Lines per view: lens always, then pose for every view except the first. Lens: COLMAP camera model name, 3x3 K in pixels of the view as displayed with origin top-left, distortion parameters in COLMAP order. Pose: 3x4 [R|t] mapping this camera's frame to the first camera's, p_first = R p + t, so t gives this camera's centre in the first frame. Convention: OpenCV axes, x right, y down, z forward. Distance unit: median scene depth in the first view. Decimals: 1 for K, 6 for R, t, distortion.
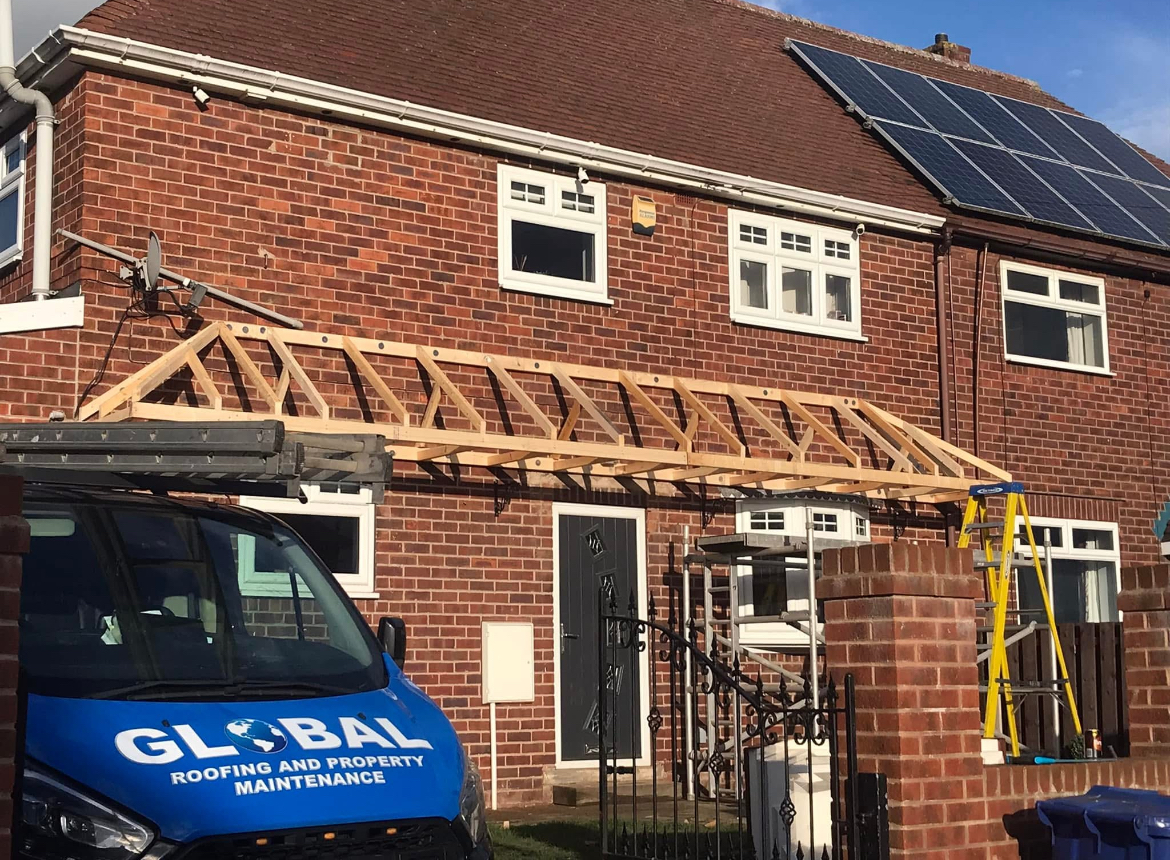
lens RADIAL K [[1788.2, 0, 580.9], [0, 1788.2, 436.2], [0, 0, 1]] dist [0.110356, 0.000000]
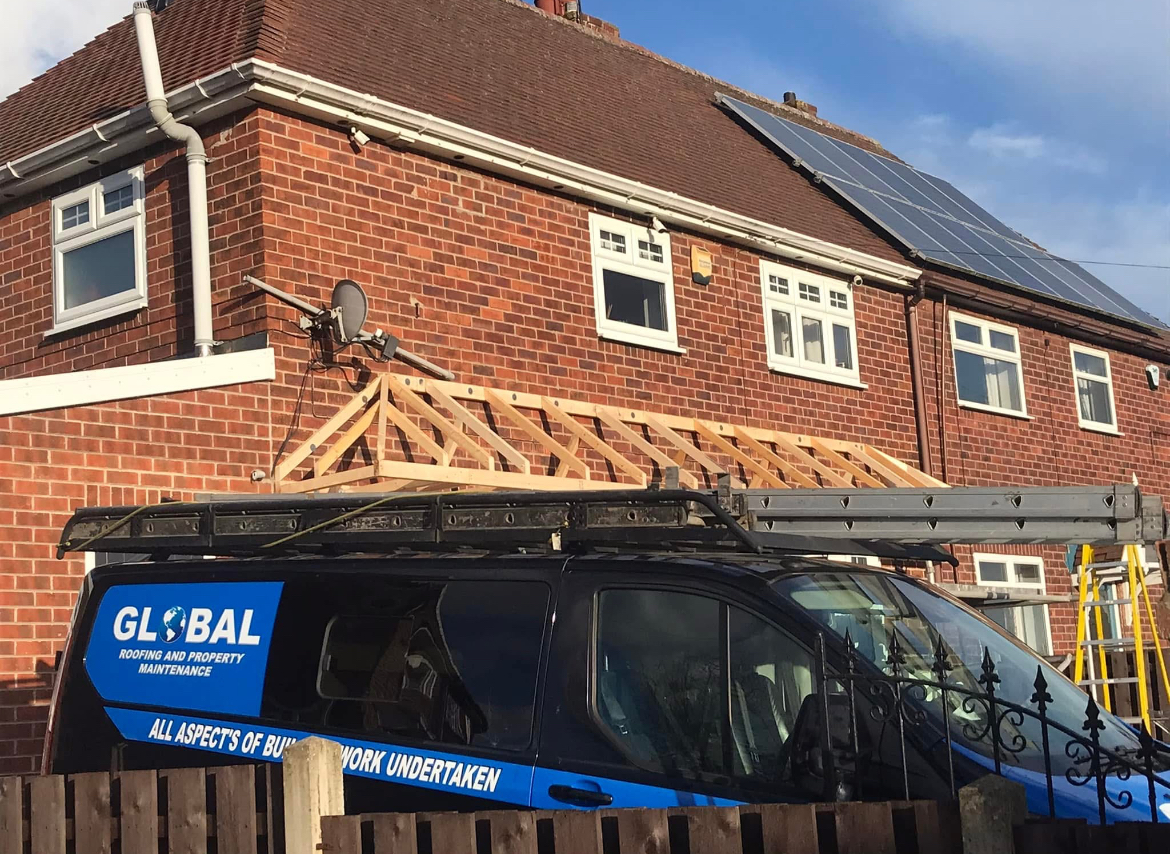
lens RADIAL K [[1784.2, 0, 592.2], [0, 1784.2, 425.1], [0, 0, 1]] dist [0.189831, 0.000000]
pose [[0.966582, -0.008913, 0.256202, -0.307279], [0.015993, 0.999545, -0.025563, -0.009257], [-0.255858, 0.028806, 0.966285, 0.048364]]
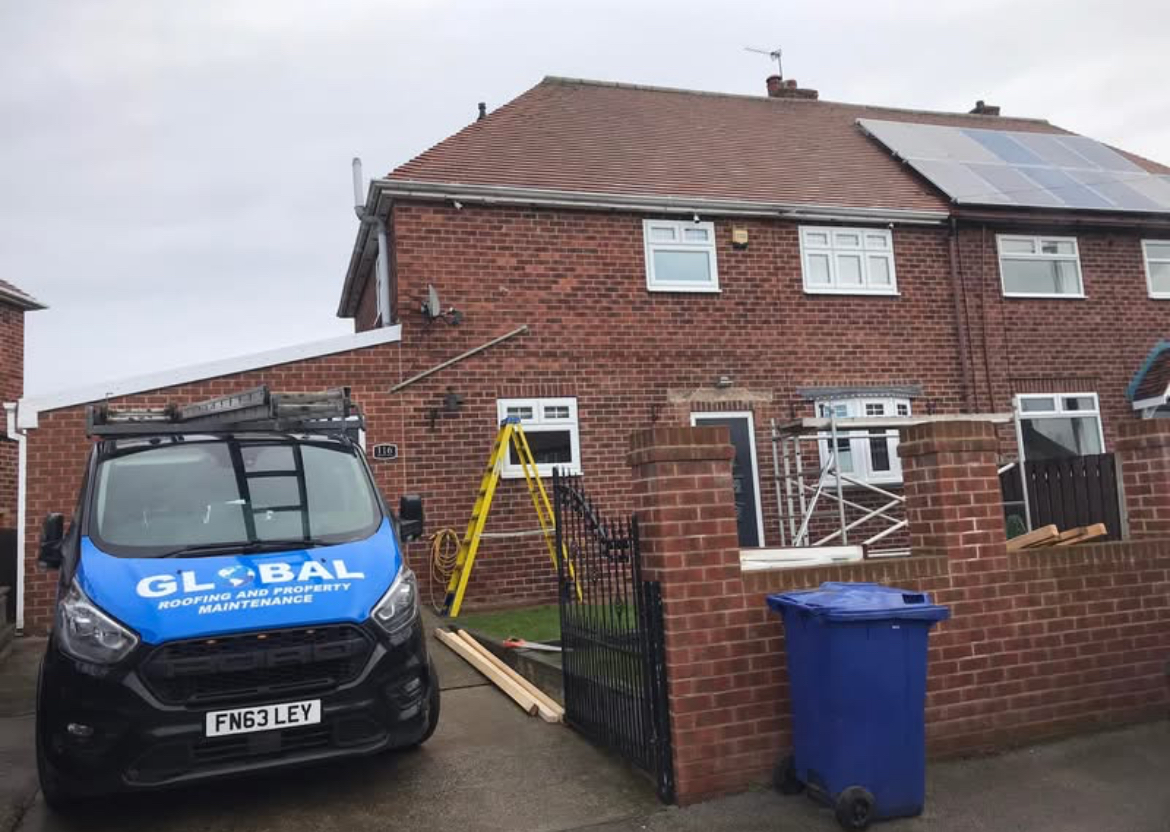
lens RADIAL K [[945.0, 0, 579.4], [0, 945.0, 426.2], [0, 0, 1]] dist [0.051863, -0.045905]
pose [[0.950117, -0.083005, -0.300646, 0.157505], [0.096228, 0.994925, 0.029417, 0.013461], [0.296678, -0.056880, 0.953282, 0.106126]]
